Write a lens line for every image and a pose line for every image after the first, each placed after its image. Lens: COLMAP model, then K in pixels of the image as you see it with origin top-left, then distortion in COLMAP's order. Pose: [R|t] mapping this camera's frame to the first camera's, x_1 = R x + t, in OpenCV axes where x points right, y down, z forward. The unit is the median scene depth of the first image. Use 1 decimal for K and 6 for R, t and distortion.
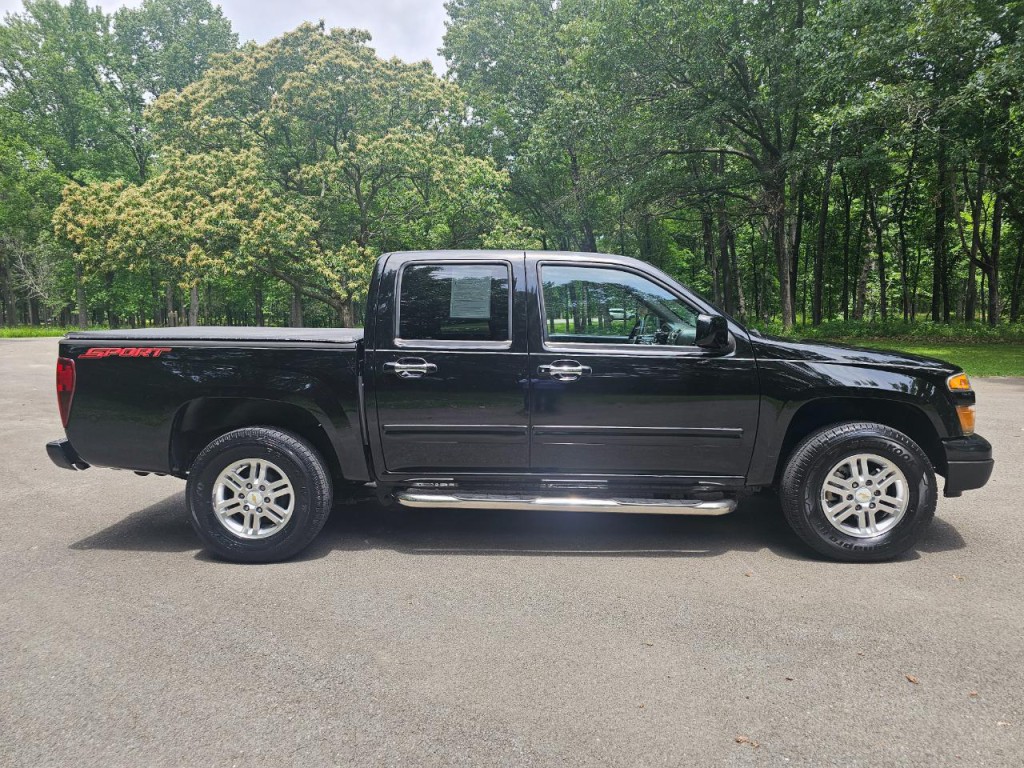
lens RADIAL K [[683.6, 0, 510.5], [0, 683.6, 380.0], [0, 0, 1]] dist [0.033699, -0.022874]
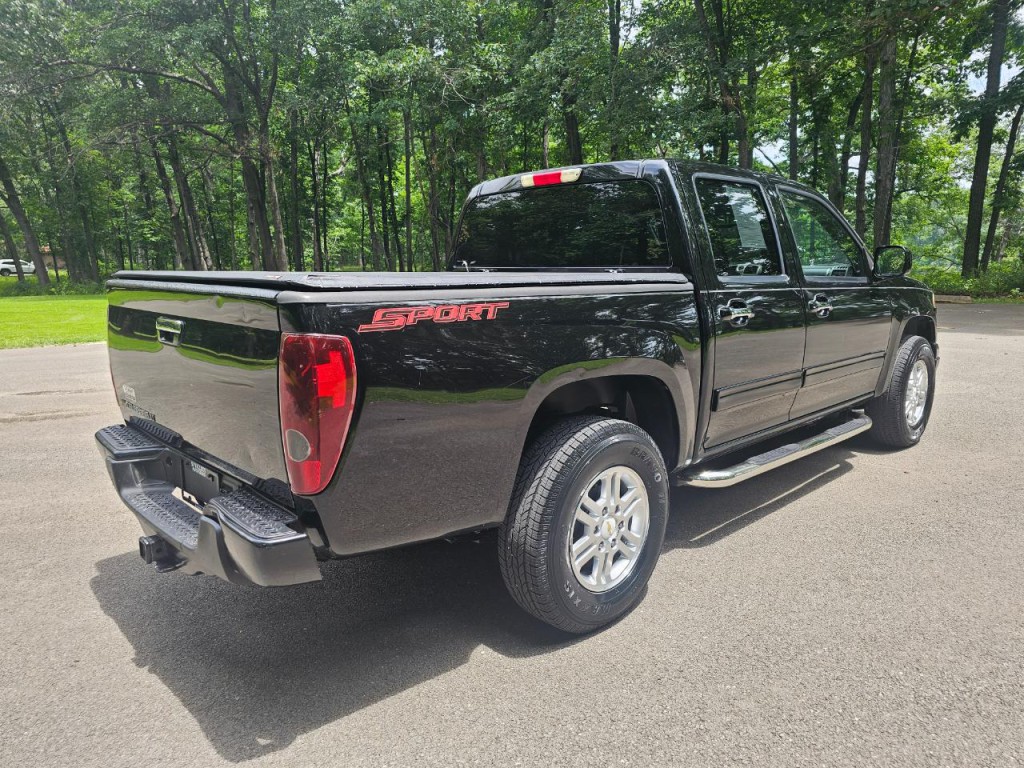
lens RADIAL K [[683.6, 0, 514.8], [0, 683.6, 386.5], [0, 0, 1]] dist [0.033699, -0.022874]
pose [[0.697321, -0.132217, 0.704459, -0.869340], [0.076066, 0.990940, 0.110691, -0.038732], [-0.712712, -0.023602, 0.701060, 0.609250]]
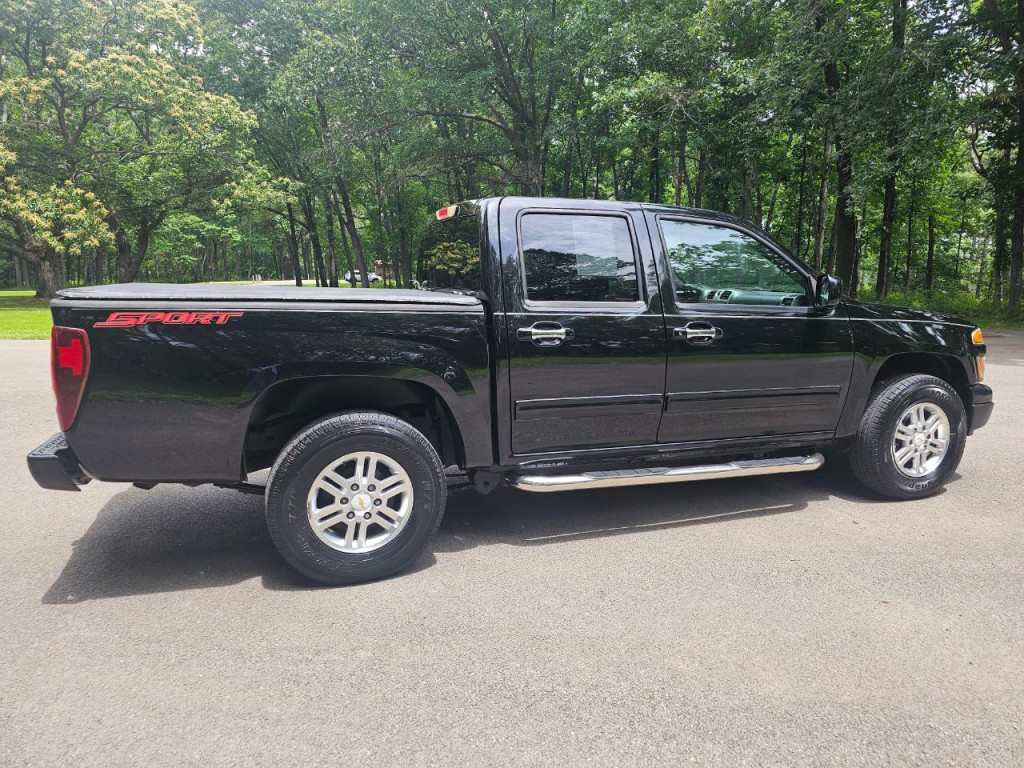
lens RADIAL K [[683.6, 0, 519.1], [0, 683.6, 377.1], [0, 0, 1]] dist [0.033699, -0.022874]
pose [[0.924167, -0.042433, 0.379625, -0.495820], [0.023437, 0.998237, 0.054524, -0.010170], [-0.381269, -0.041492, 0.923532, 0.206939]]
